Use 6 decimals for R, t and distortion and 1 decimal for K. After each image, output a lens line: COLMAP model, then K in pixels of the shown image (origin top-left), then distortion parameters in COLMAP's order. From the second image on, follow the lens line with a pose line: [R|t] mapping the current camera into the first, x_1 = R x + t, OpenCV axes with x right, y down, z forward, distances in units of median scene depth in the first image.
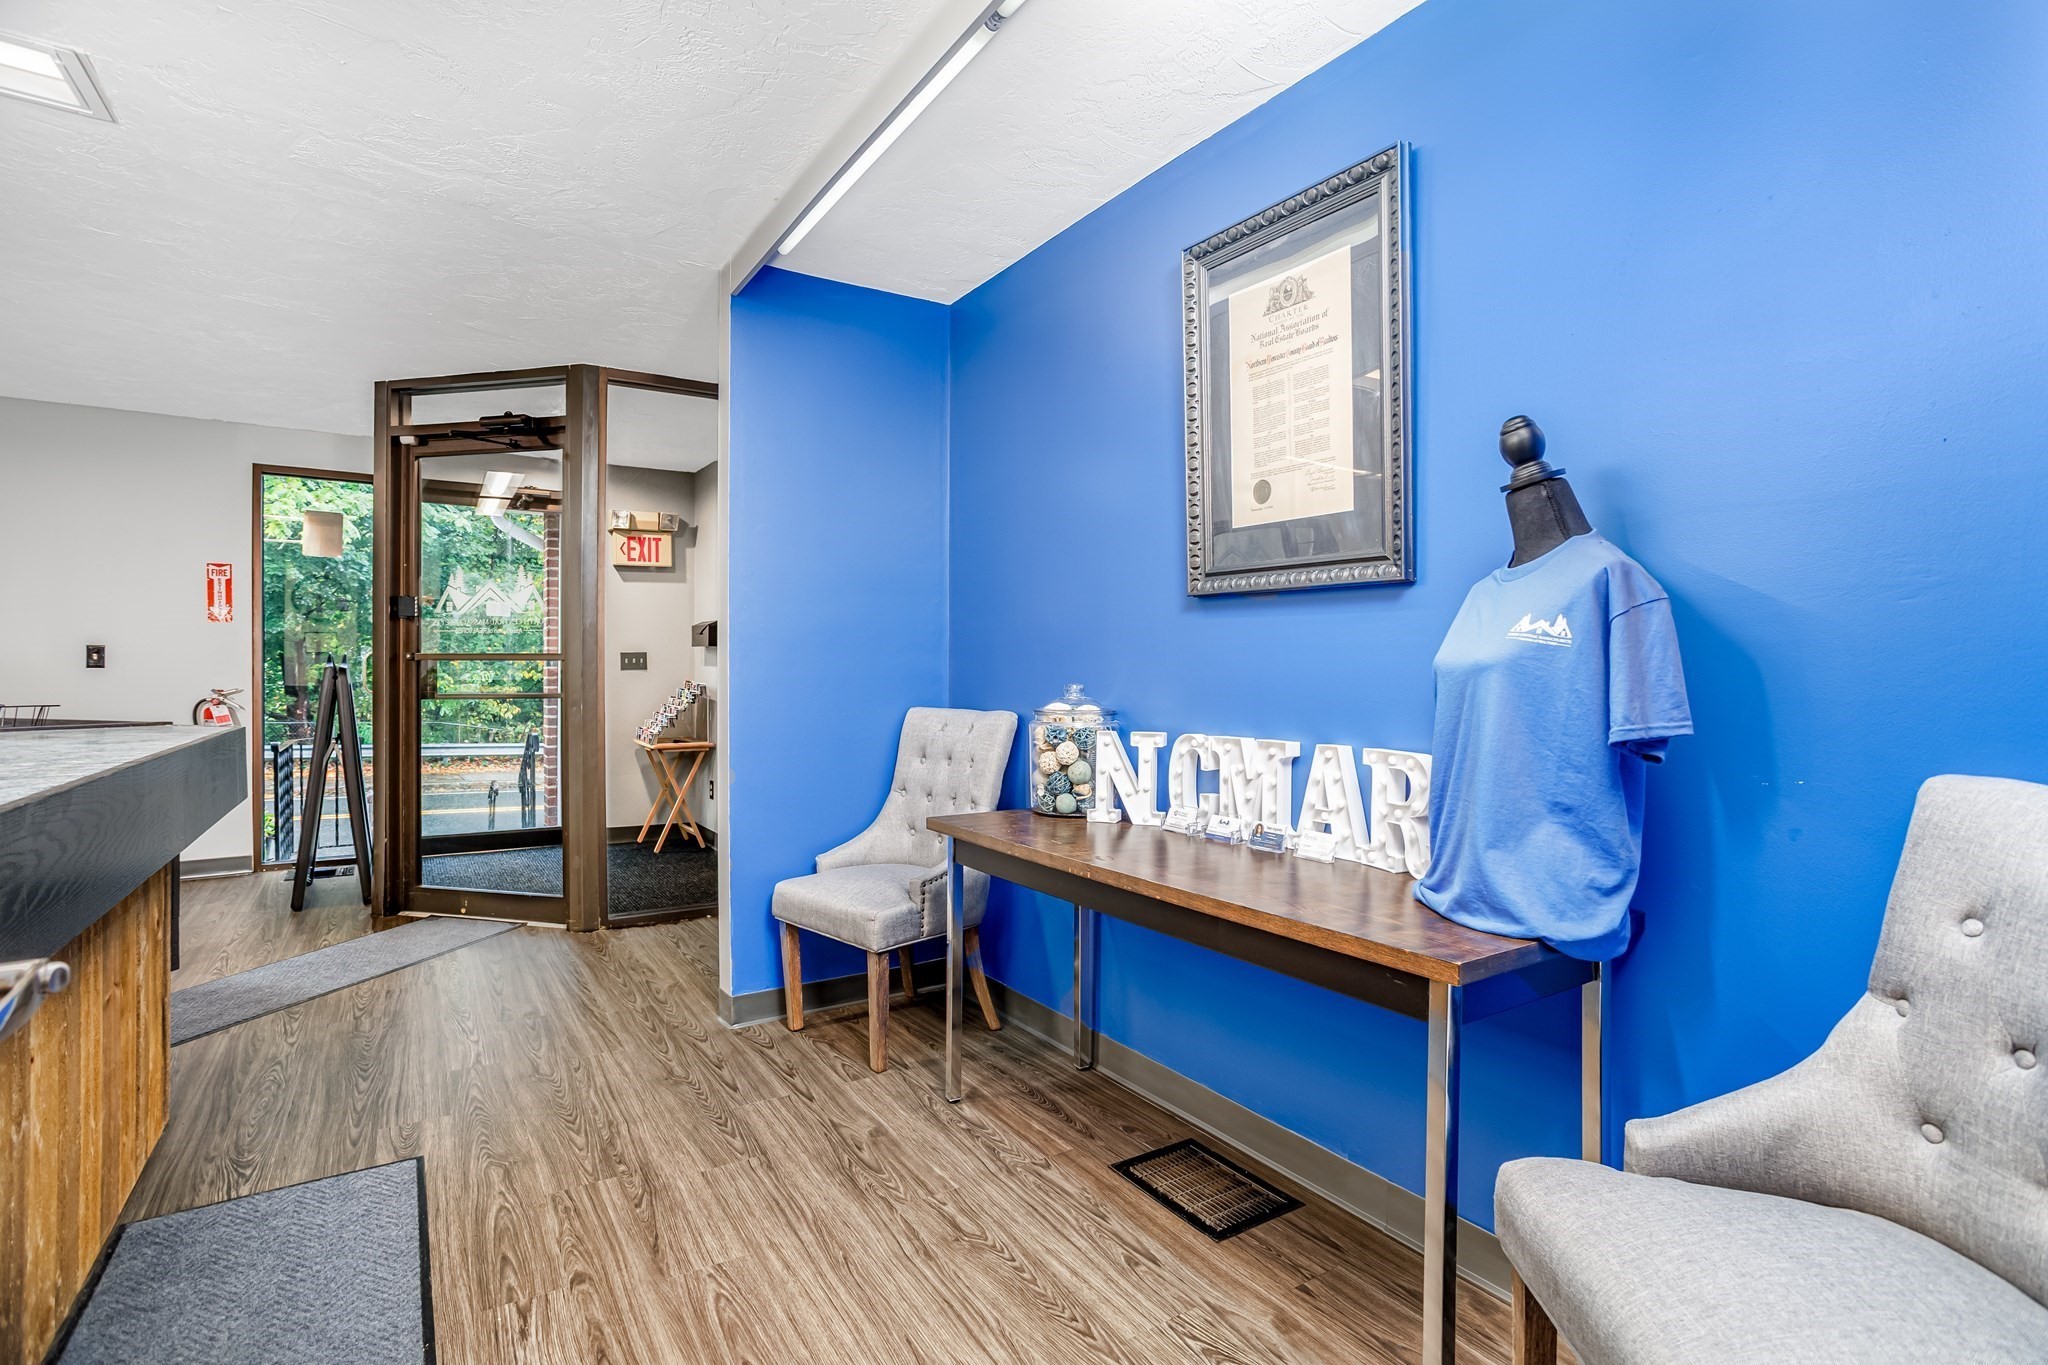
lens RADIAL K [[1018.2, 0, 1012.7], [0, 1018.2, 675.4], [0, 0, 1]] dist [-0.001481, 0.000821]
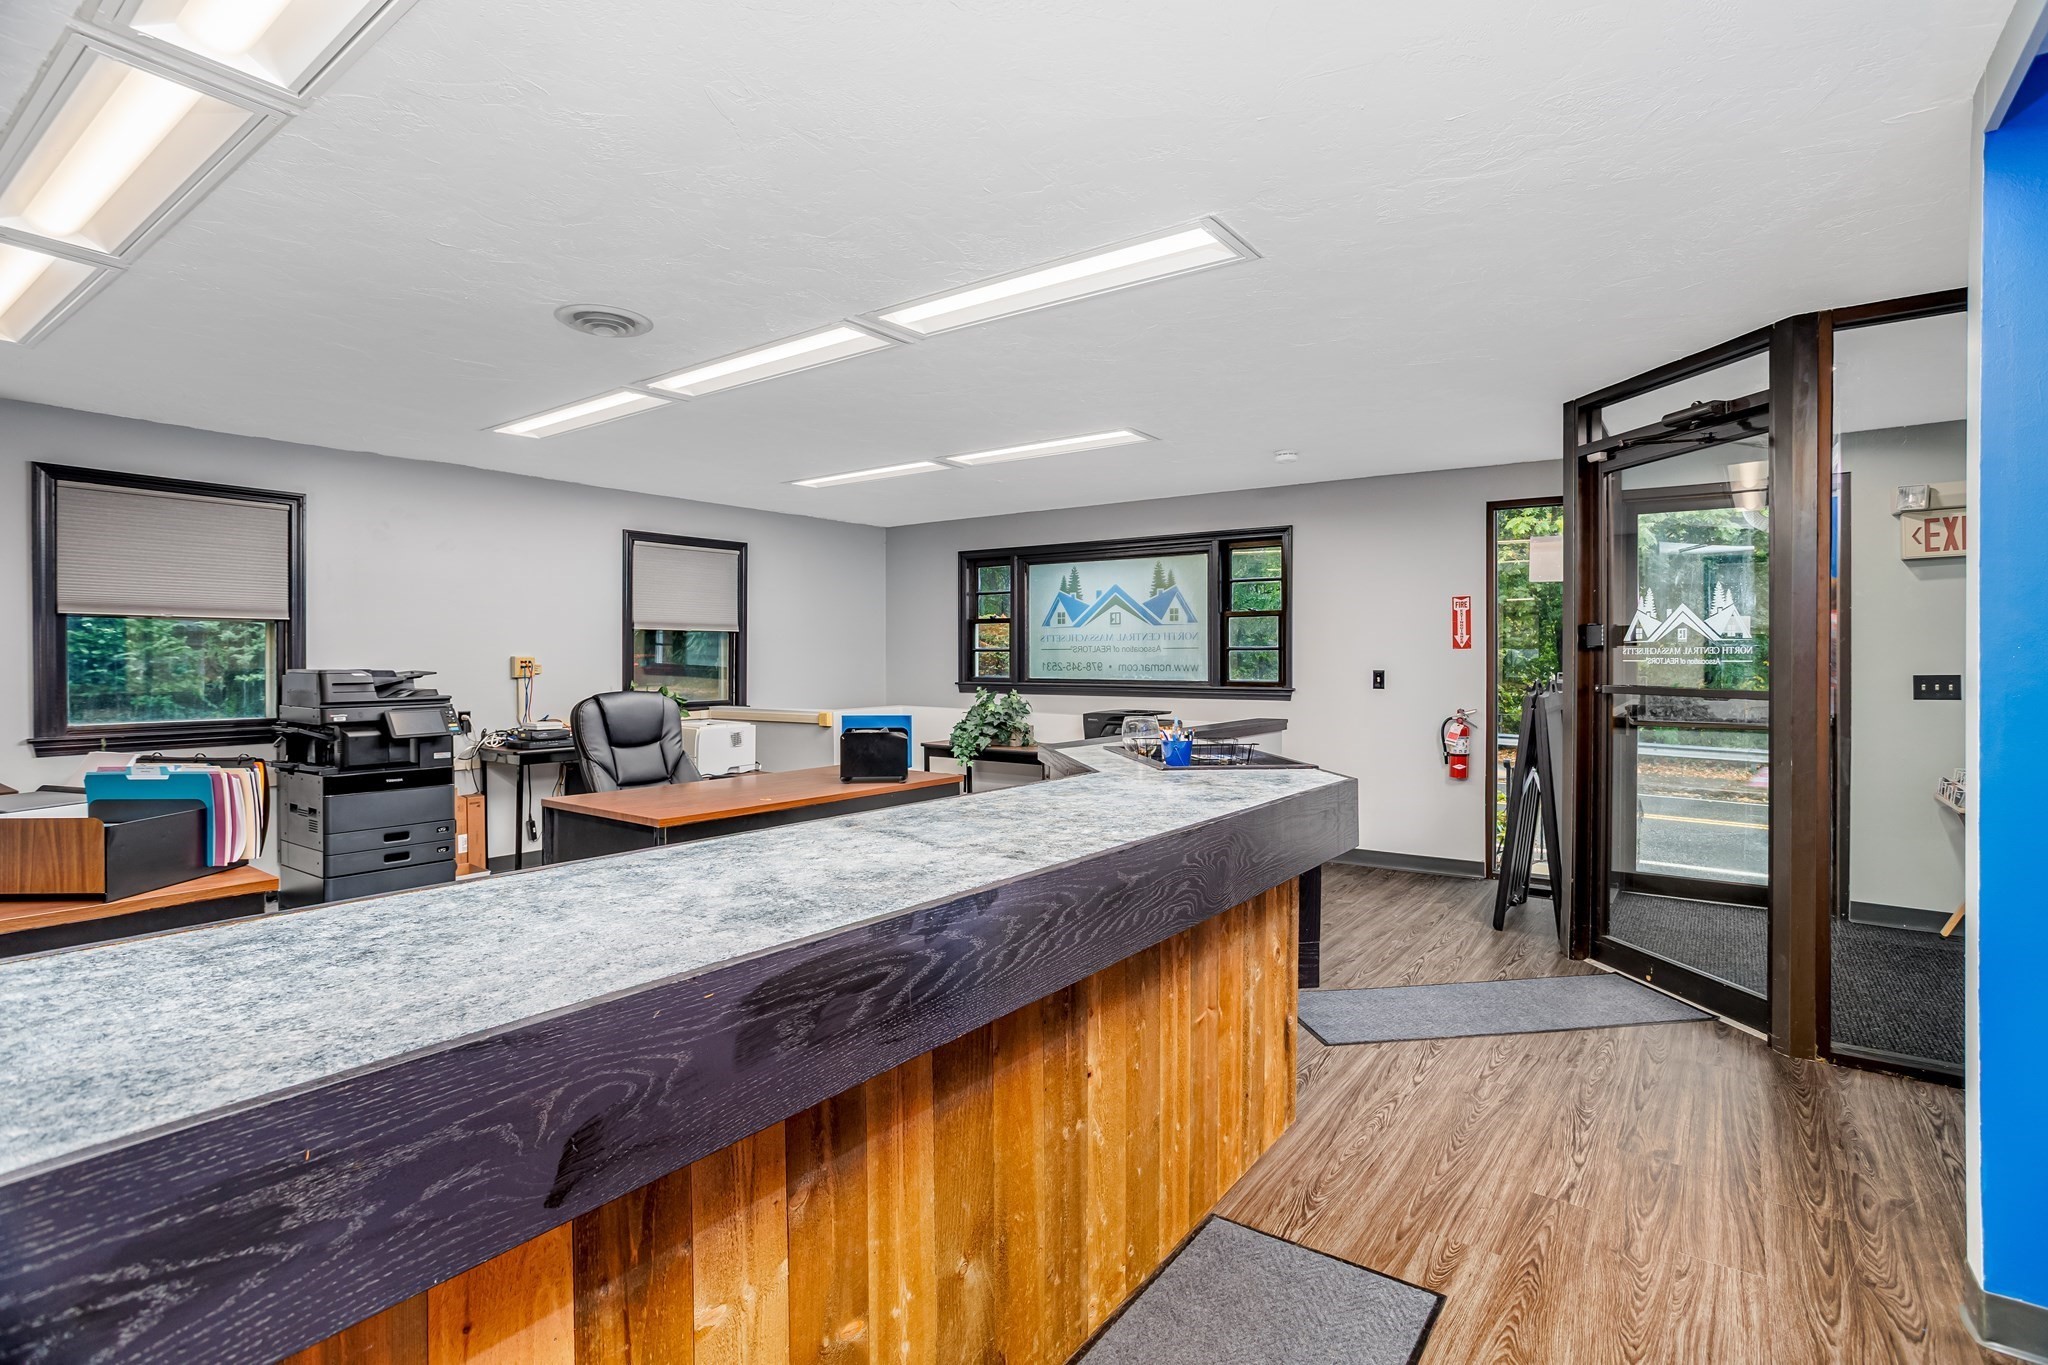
lens RADIAL K [[974.3, 0, 1011.2], [0, 974.3, 678.2], [0, 0, 1]] dist [-0.015394, 0.011090]
pose [[0.379210, 0.010656, -0.925249, 0.028682], [0.000205, 0.999933, 0.011600, -0.041875], [0.925311, -0.004589, 0.379182, 0.177170]]
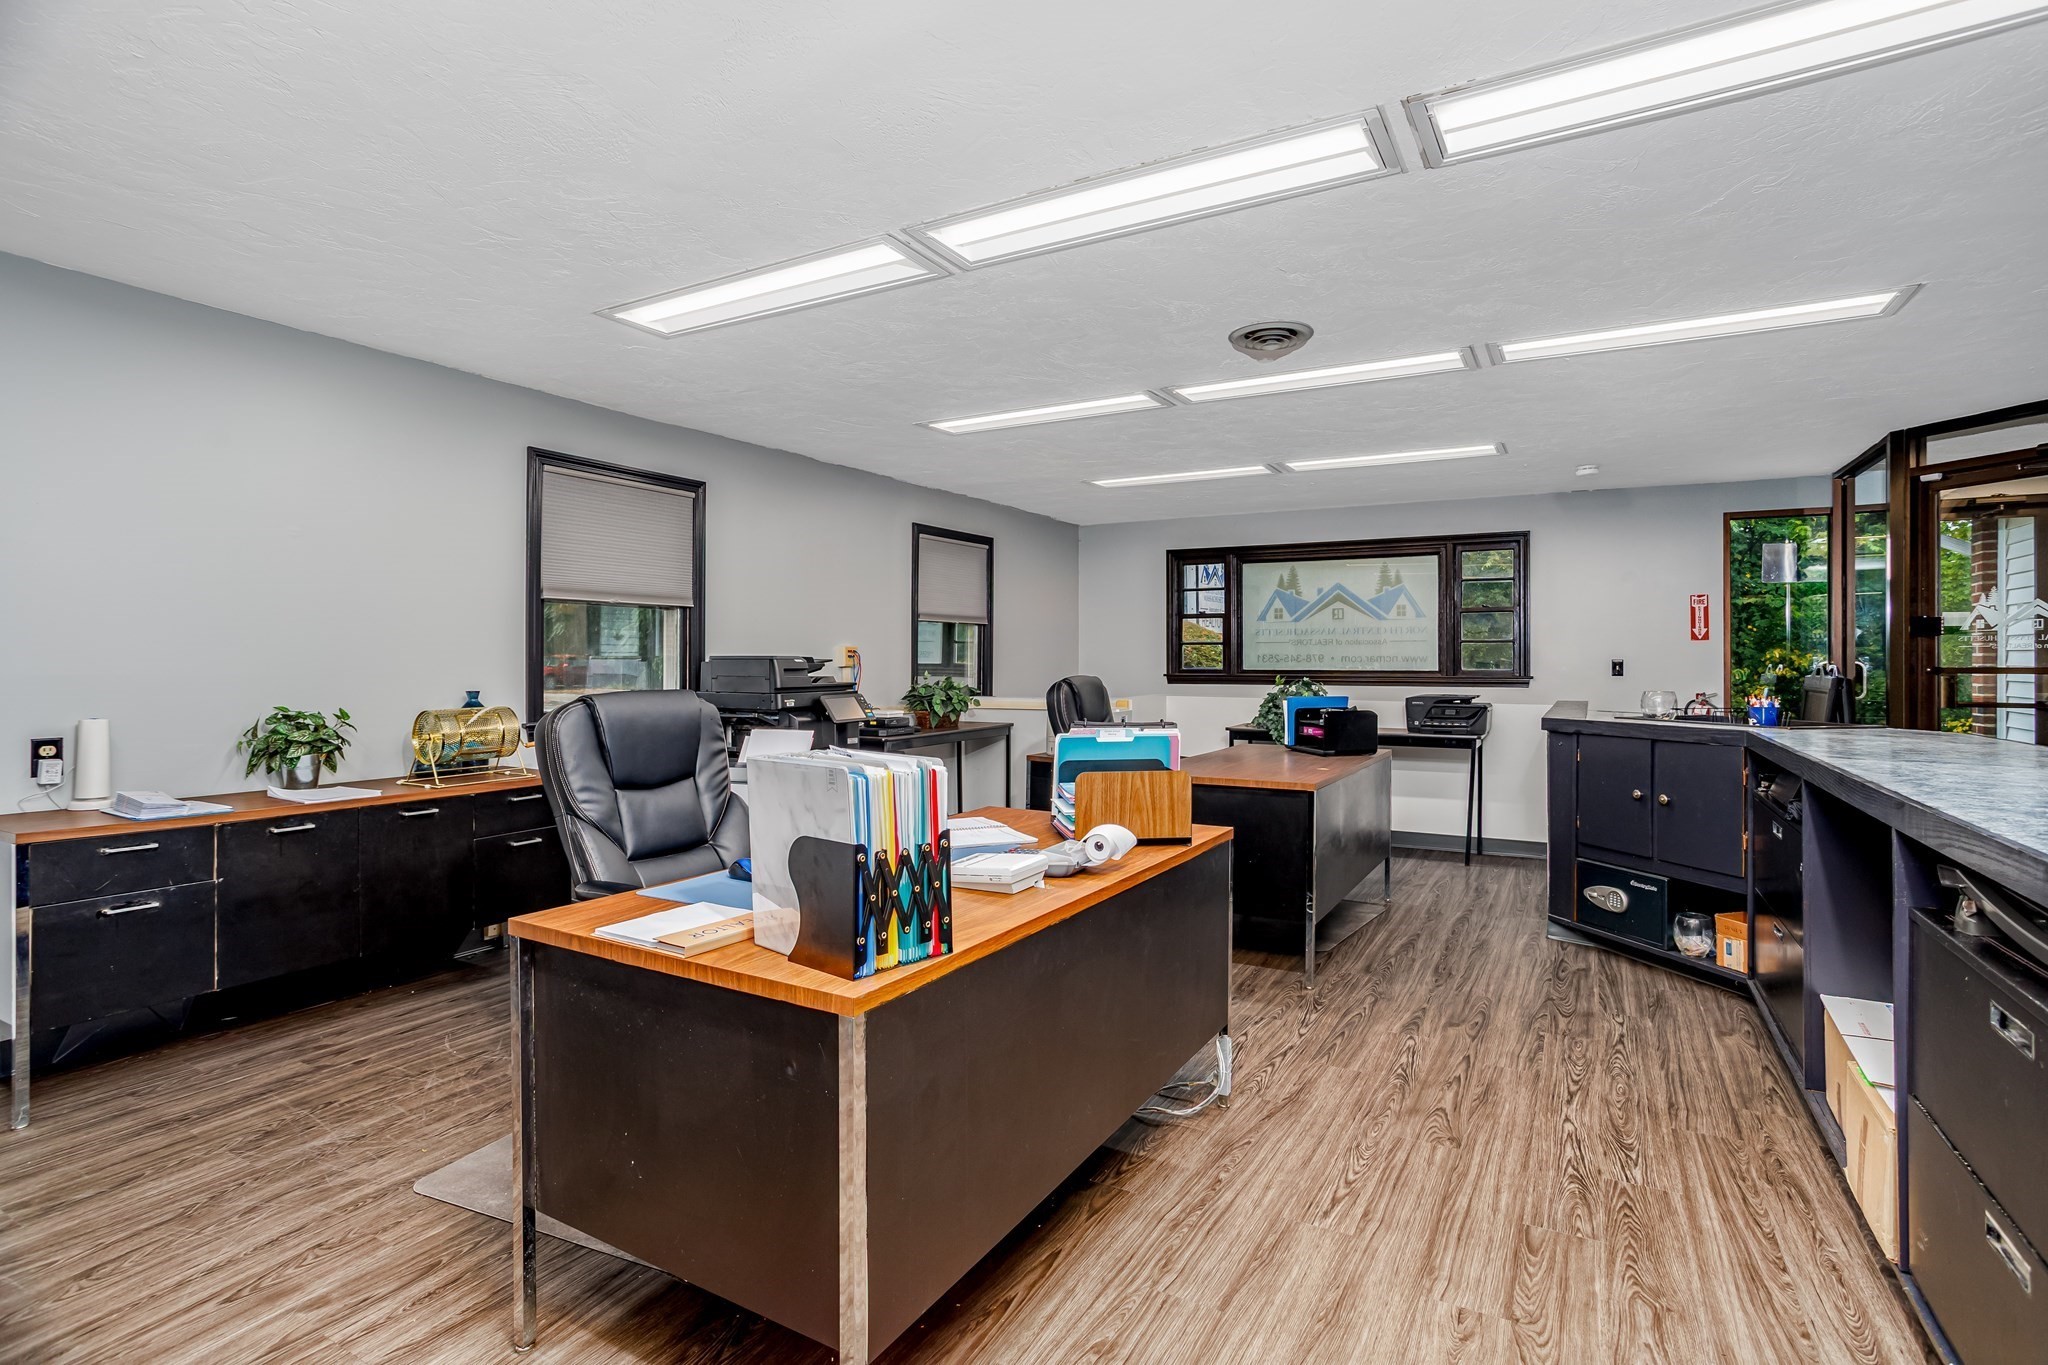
lens RADIAL K [[974.3, 0, 1027.9], [0, 974.3, 673.9], [0, 0, 1]] dist [-0.015394, 0.011090]
pose [[0.493778, 0.004495, -0.869576, -0.171243], [0.001202, 0.999982, 0.005851, -0.023473], [0.869587, -0.003935, 0.493764, -0.448862]]
